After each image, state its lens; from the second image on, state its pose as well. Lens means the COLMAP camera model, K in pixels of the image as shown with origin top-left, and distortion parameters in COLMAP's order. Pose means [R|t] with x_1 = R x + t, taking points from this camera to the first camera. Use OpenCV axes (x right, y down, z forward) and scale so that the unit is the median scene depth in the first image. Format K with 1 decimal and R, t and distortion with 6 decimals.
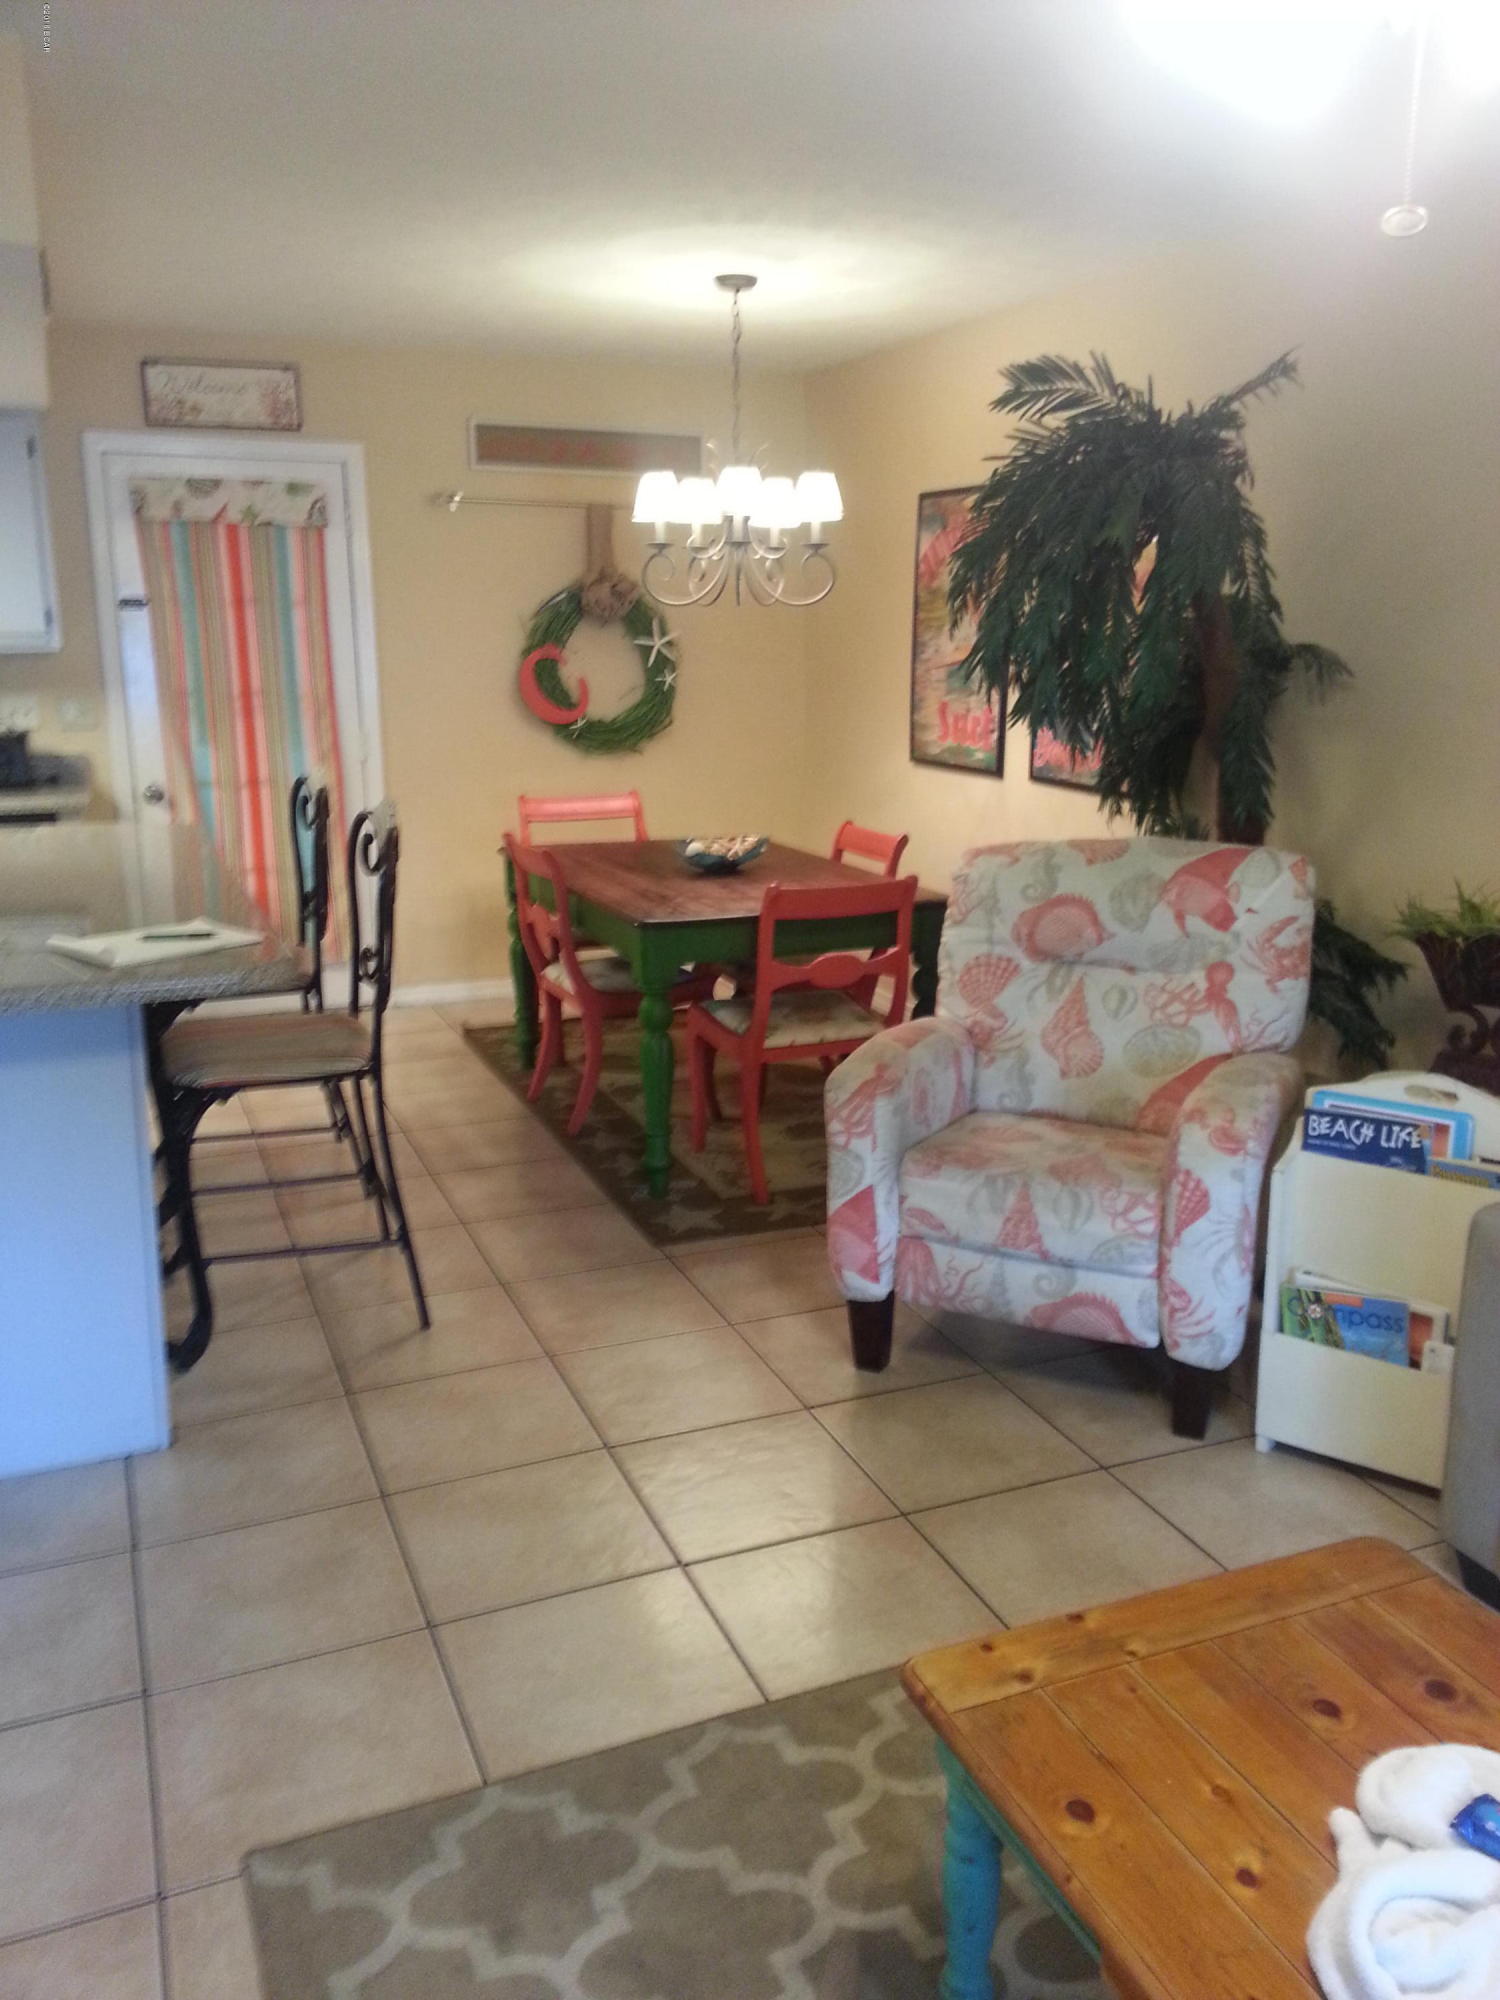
lens RADIAL K [[1592.2, 0, 766.8], [0, 1592.2, 1009.1], [0, 0, 1]] dist [0.144143, -0.239206]
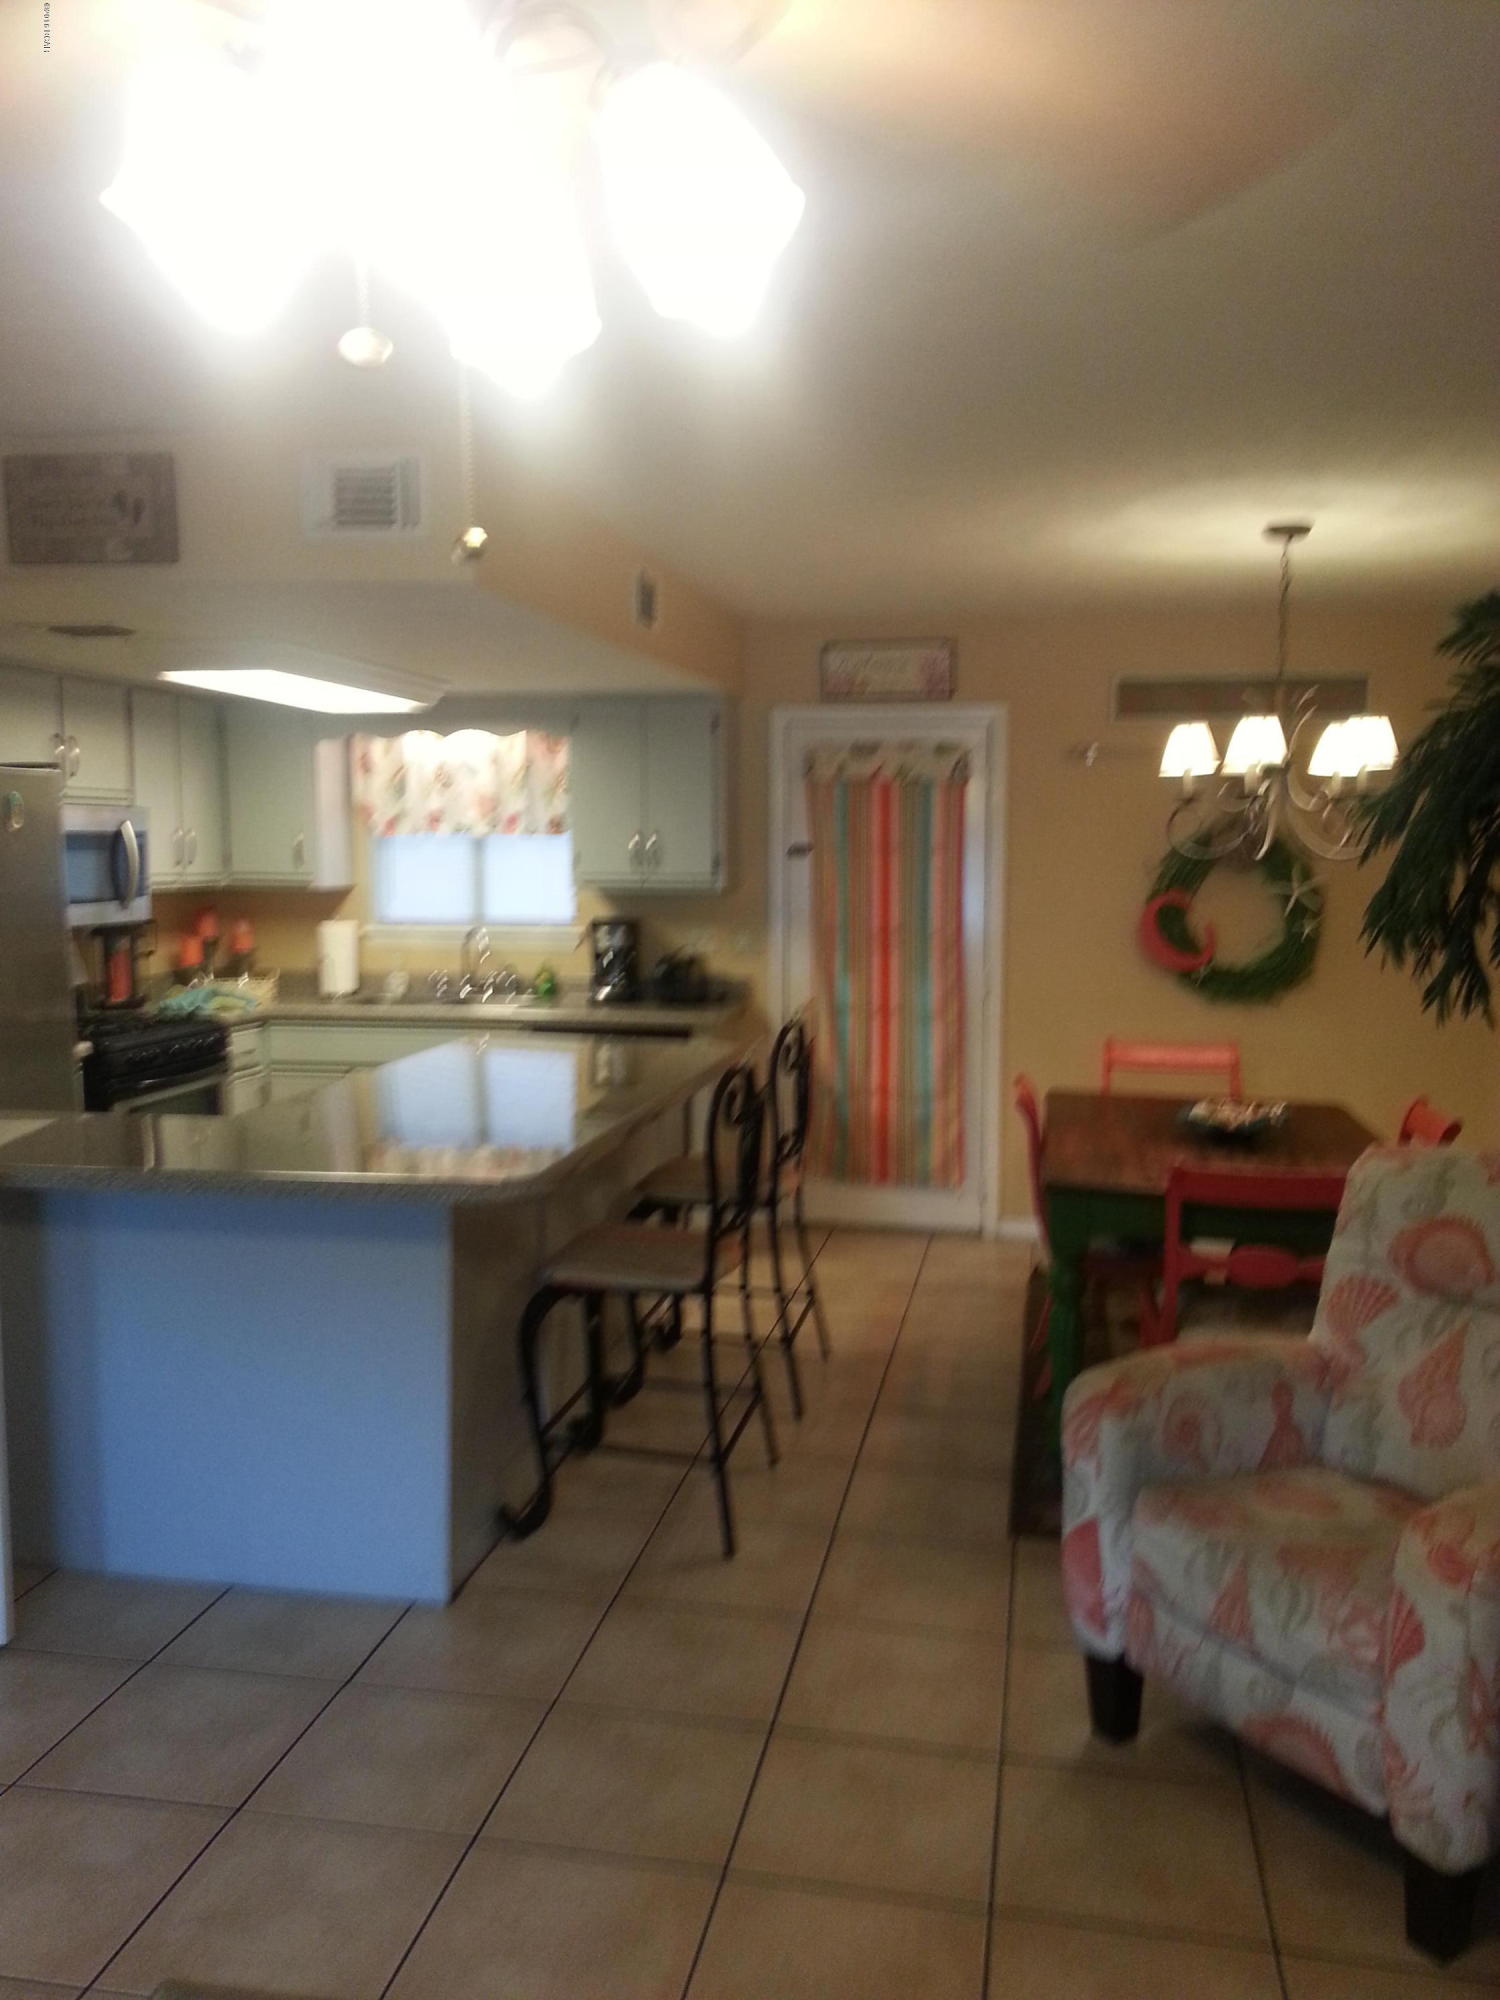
lens RADIAL K [[1592.2, 0, 766.8], [0, 1592.2, 1009.1], [0, 0, 1]] dist [0.144143, -0.239206]
pose [[0.837870, 0.066678, -0.541783, 0.332785], [-0.140801, 0.985325, -0.096484, -0.046555], [0.527399, 0.157125, 0.834962, 0.111124]]
